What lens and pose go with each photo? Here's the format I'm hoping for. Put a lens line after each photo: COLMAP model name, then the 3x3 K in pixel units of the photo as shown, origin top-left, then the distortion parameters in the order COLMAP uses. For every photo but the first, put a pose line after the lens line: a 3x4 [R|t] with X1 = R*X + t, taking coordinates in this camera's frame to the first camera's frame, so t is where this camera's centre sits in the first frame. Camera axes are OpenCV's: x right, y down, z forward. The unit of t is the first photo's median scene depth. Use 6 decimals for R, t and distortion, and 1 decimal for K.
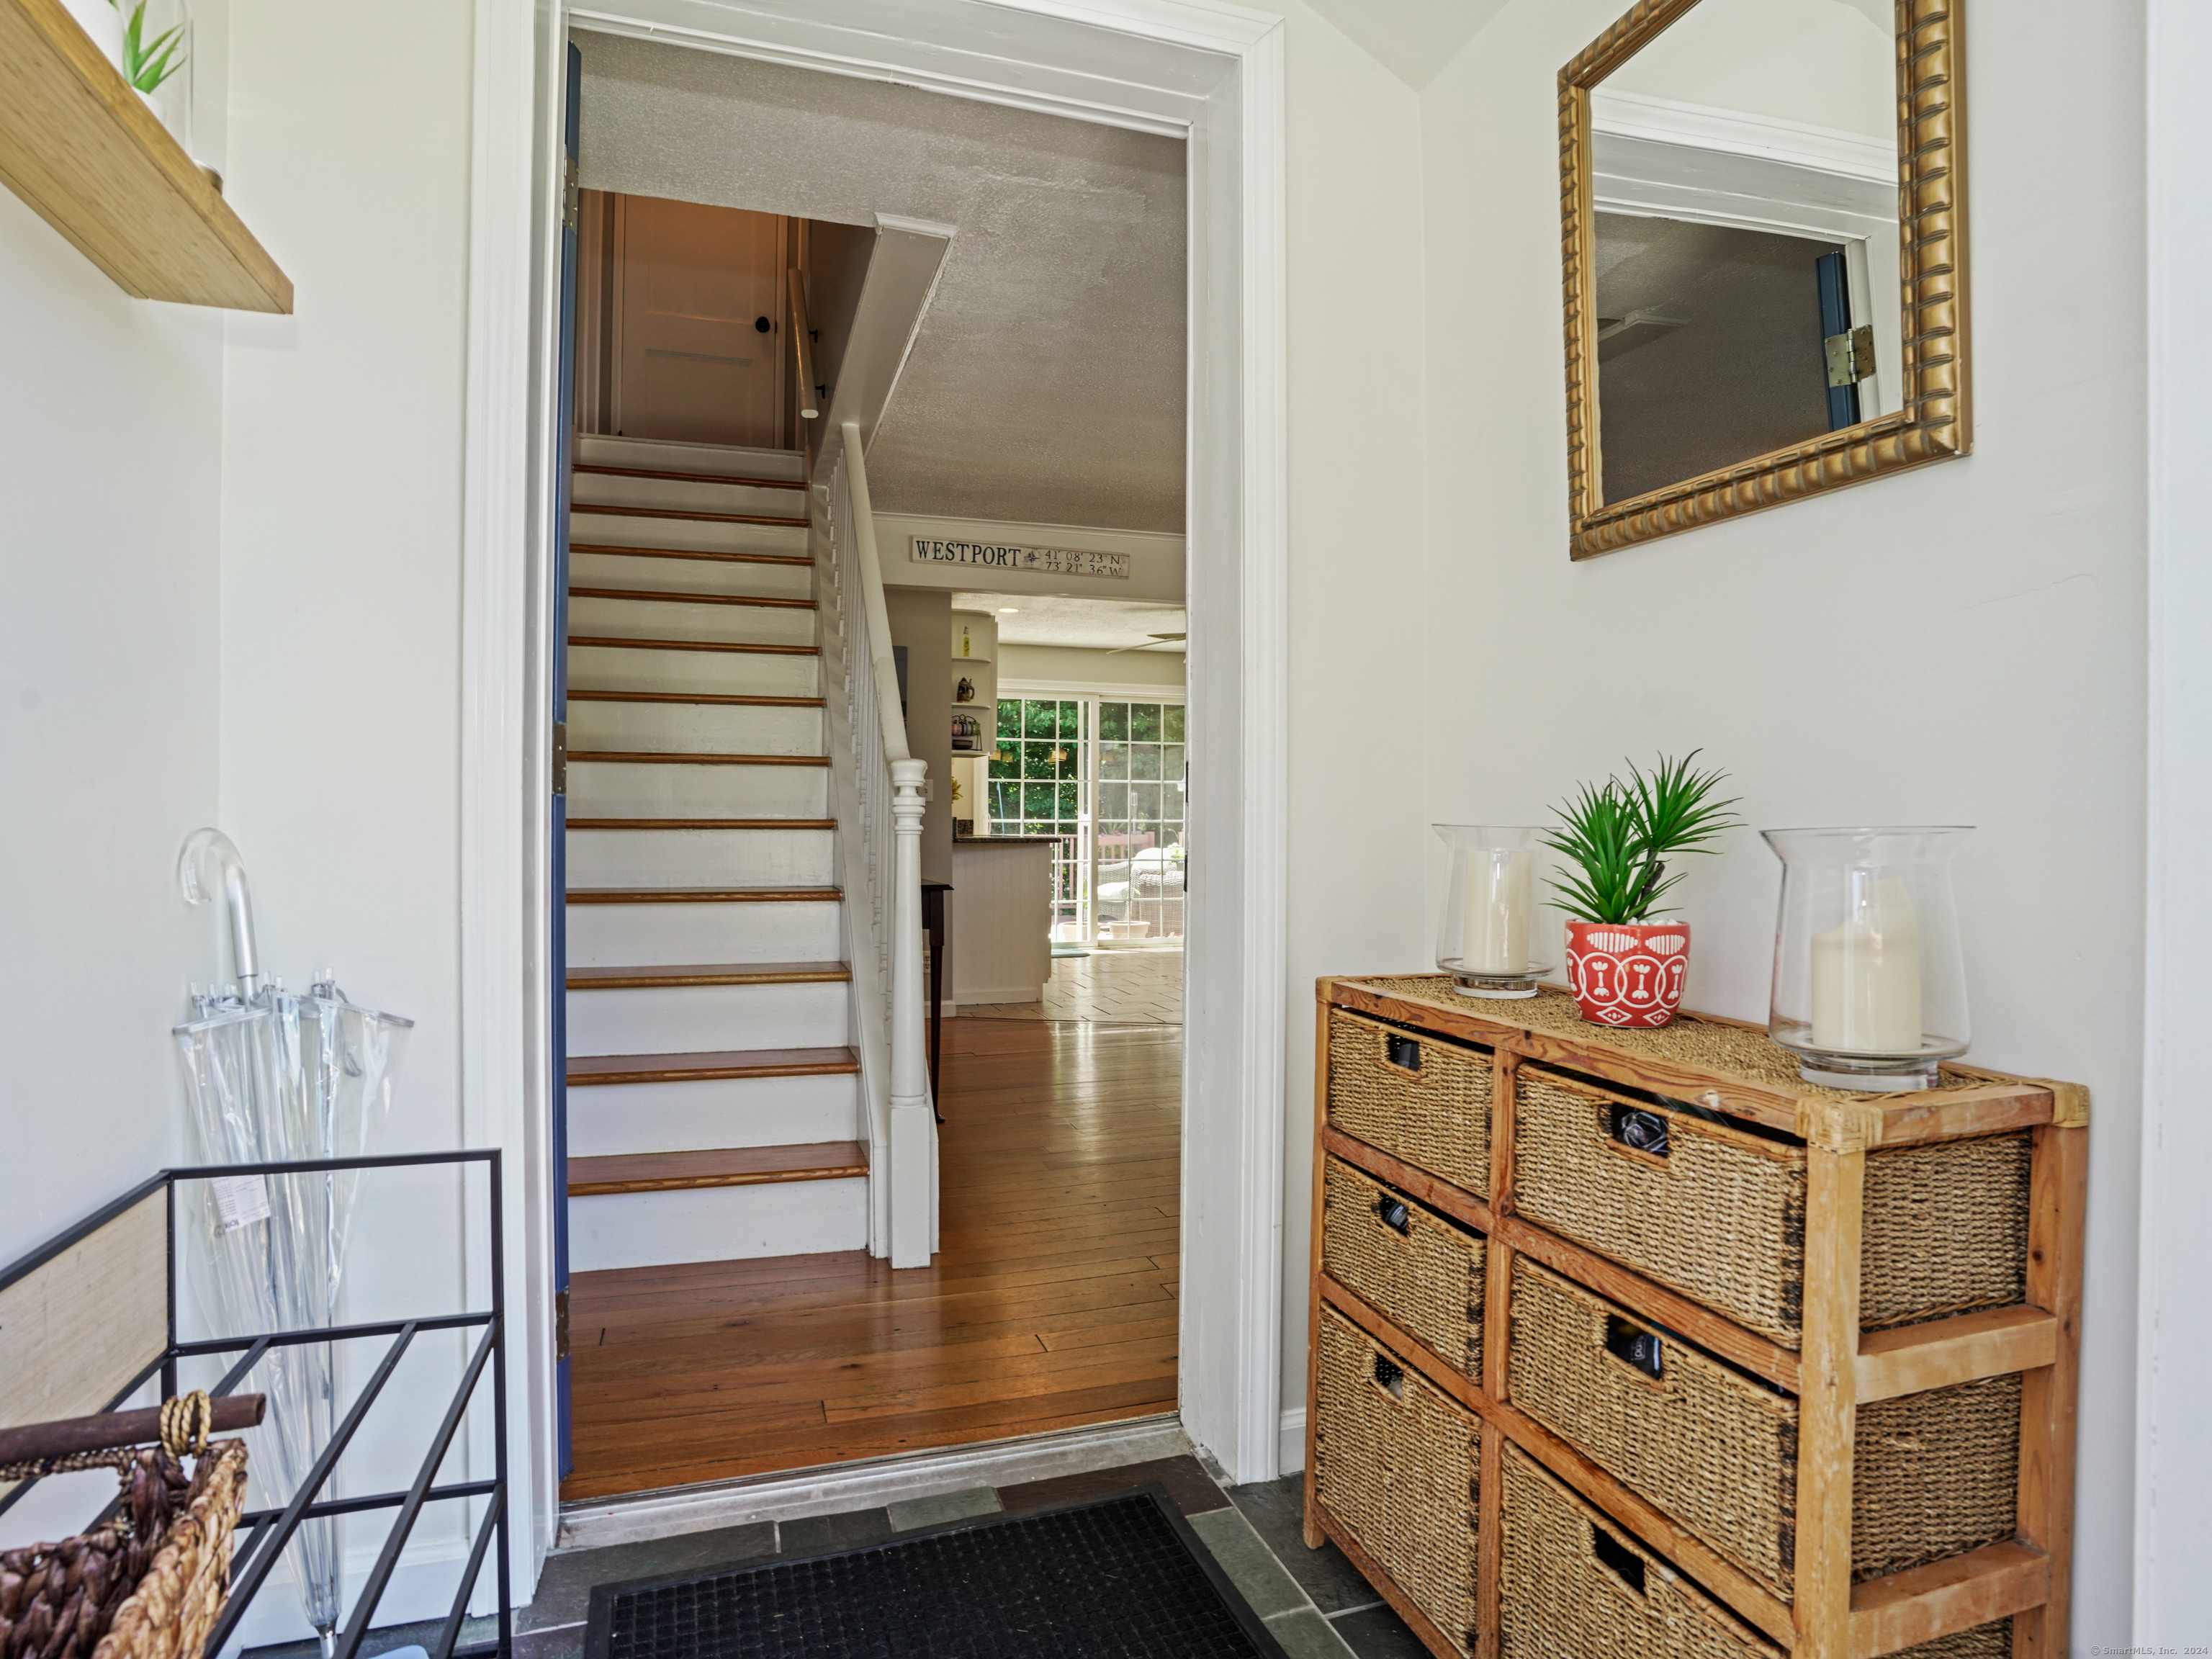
lens RADIAL K [[1191.4, 0, 1133.7], [0, 1191.4, 821.9], [0, 0, 1]] dist [-0.018633, 0.000181]
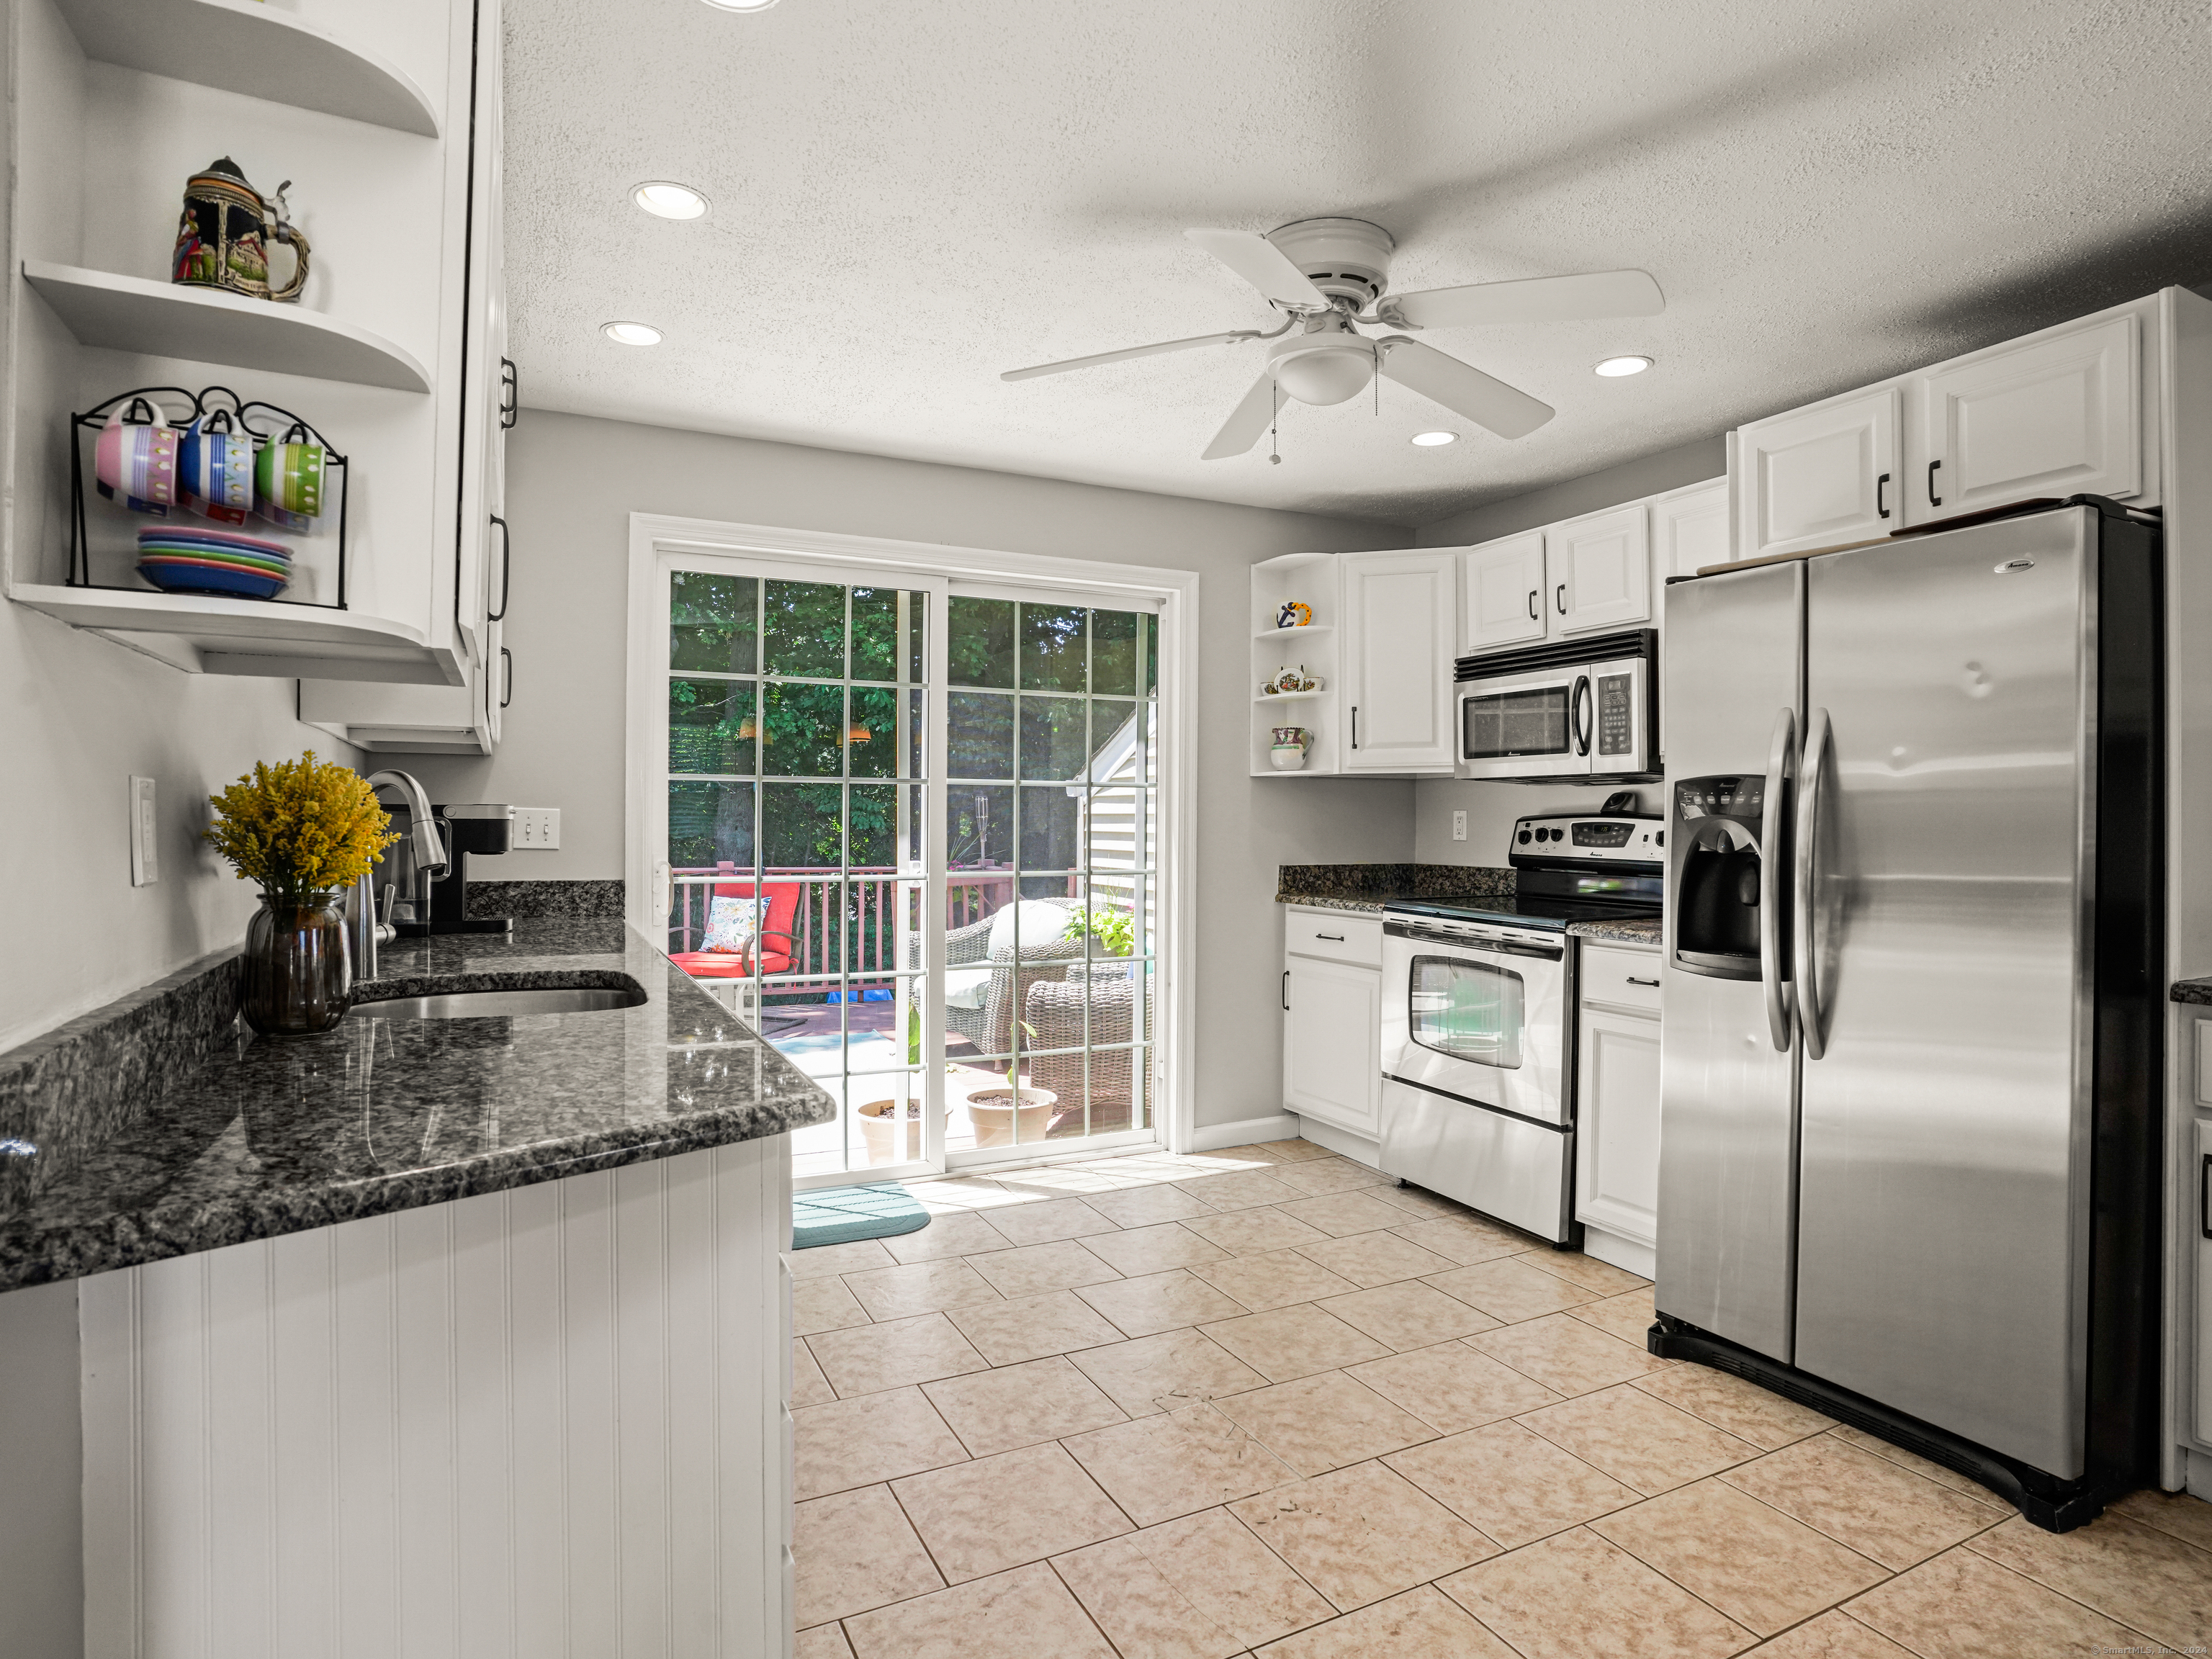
lens RADIAL K [[1219.8, 0, 1110.5], [0, 1219.8, 826.9], [0, 0, 1]] dist [-0.078172, 0.035701]
pose [[0.990705, 0.002082, 0.136010, -0.031143], [-0.003187, 0.999964, 0.007909, -0.022084], [-0.135989, -0.008269, 0.990676, 0.579812]]
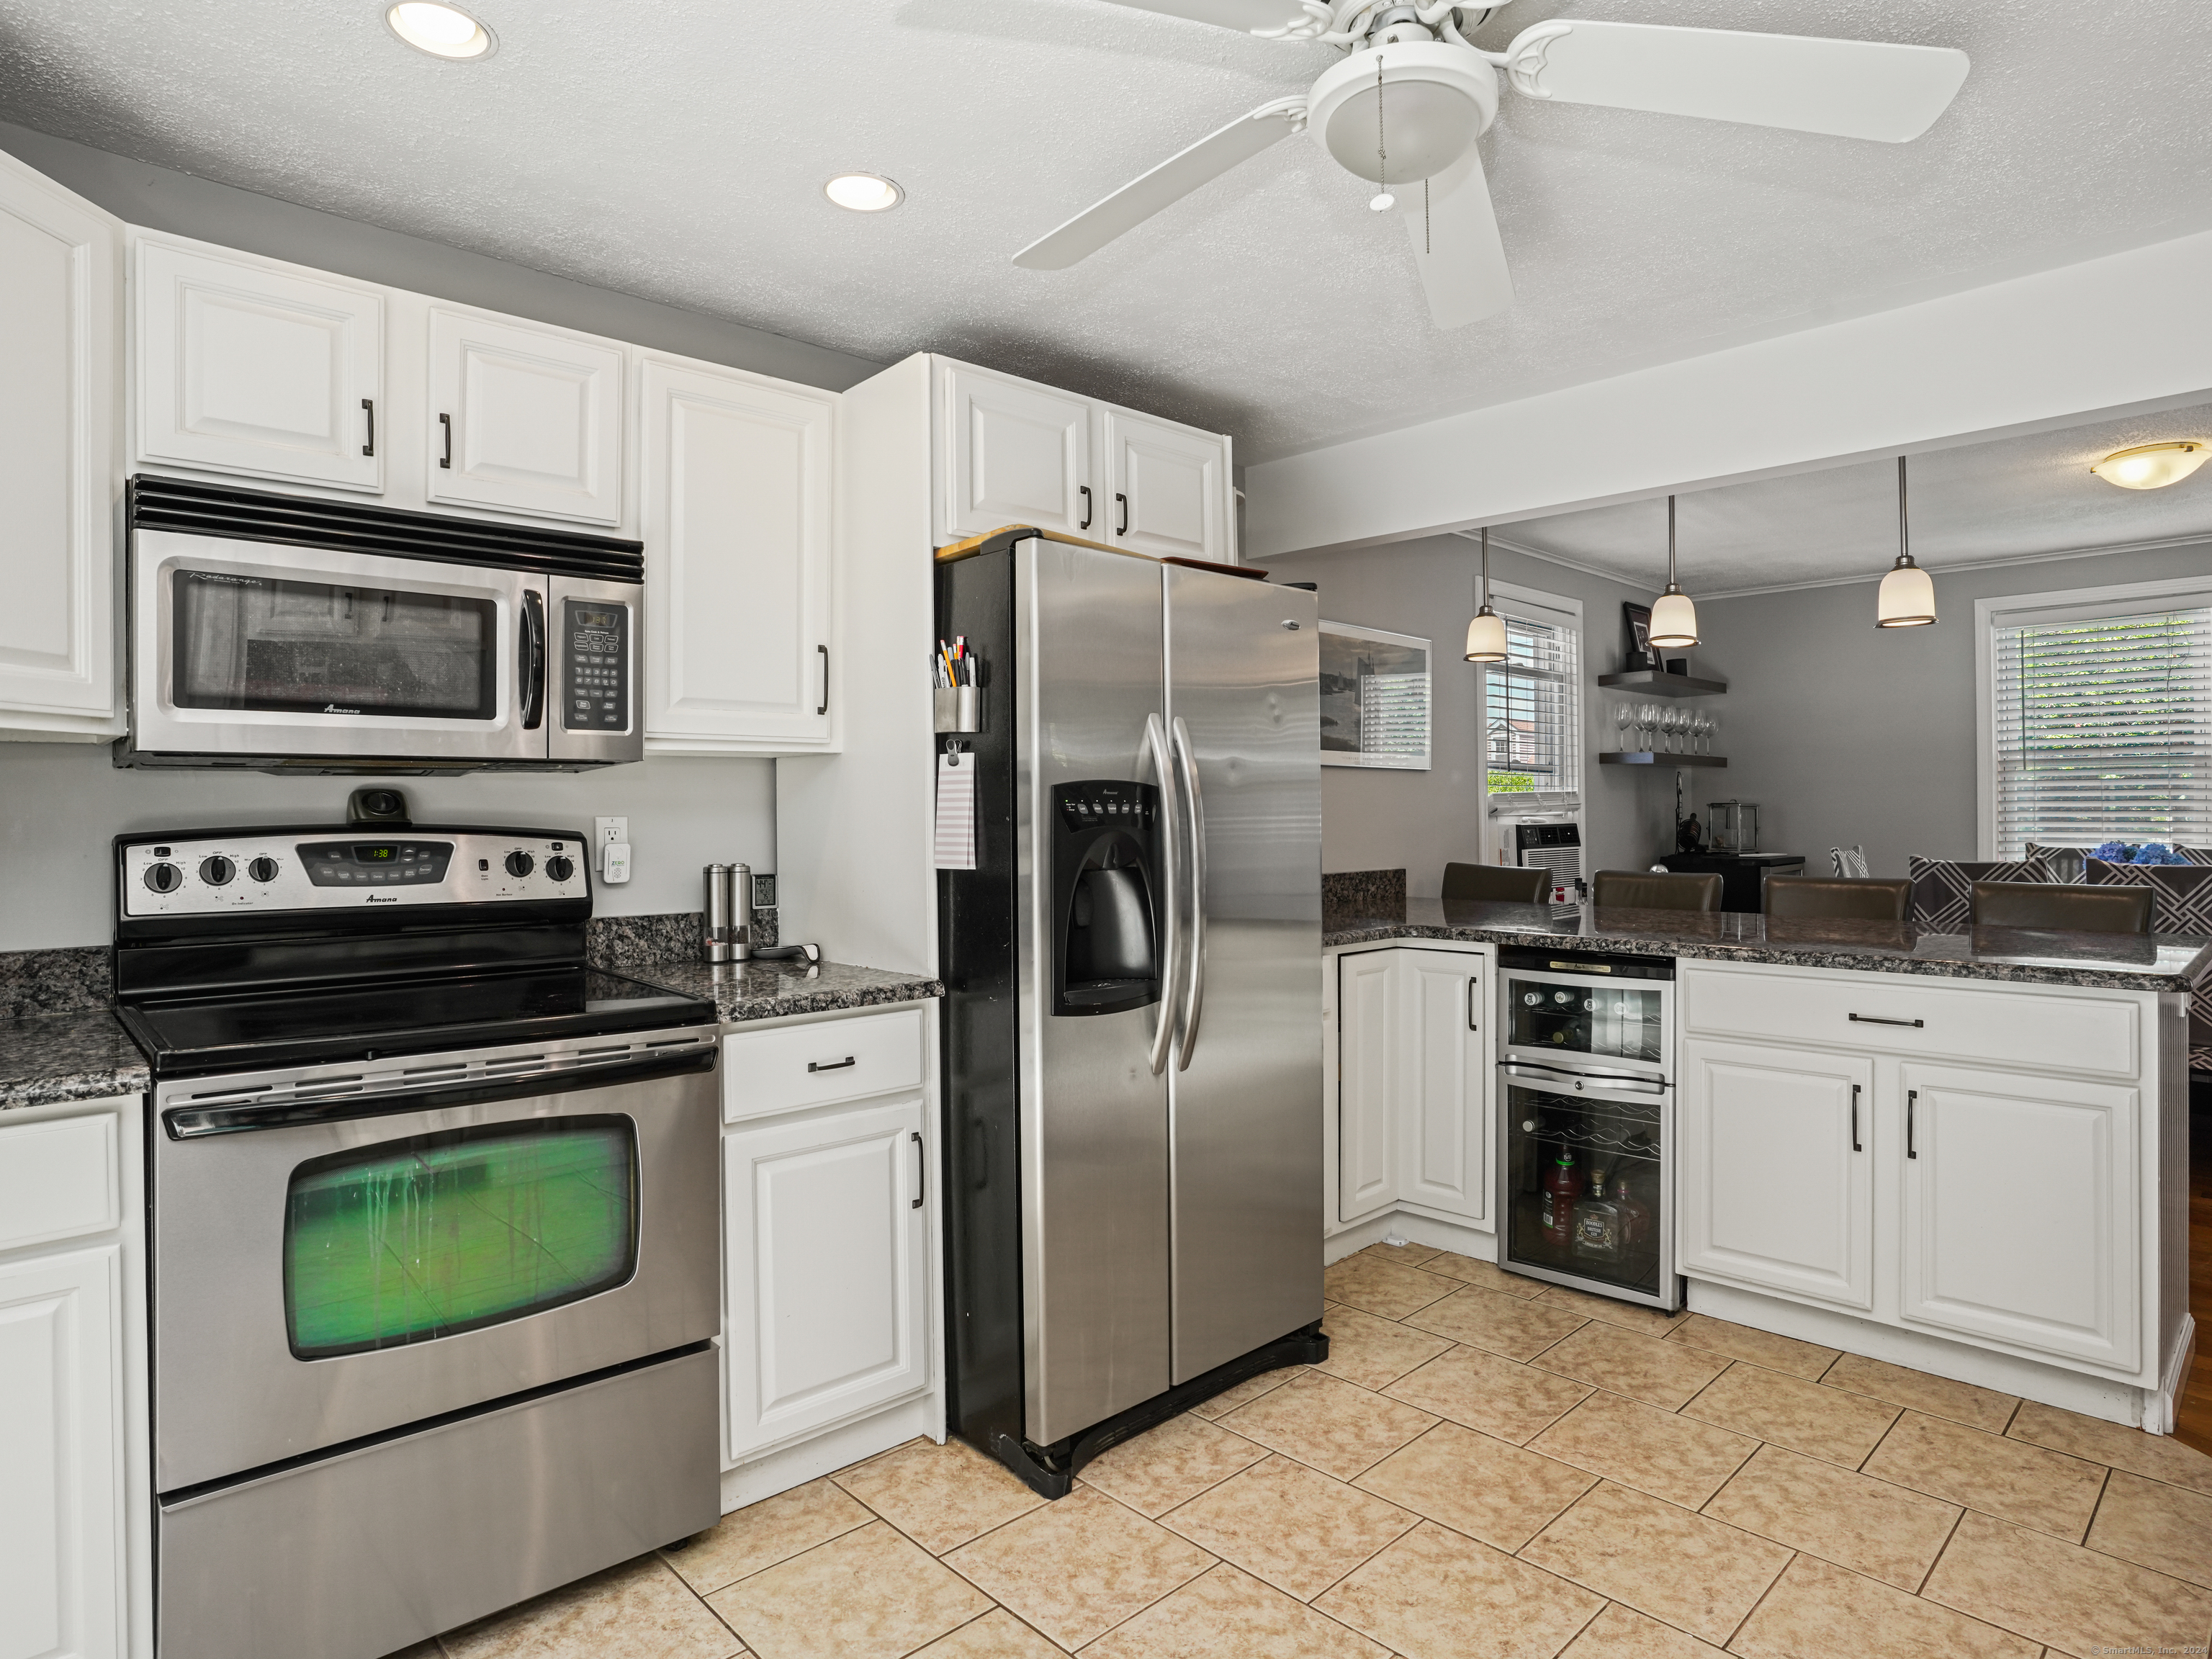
lens RADIAL K [[1264.0, 0, 1107.3], [0, 1264.0, 813.7], [0, 0, 1]] dist [-0.041314, 0.000303]
pose [[-0.420377, -0.000681, 0.907349, -0.087363], [0.004997, 0.999983, 0.003066, -0.026464], [-0.907336, 0.005823, -0.420366, 0.950034]]
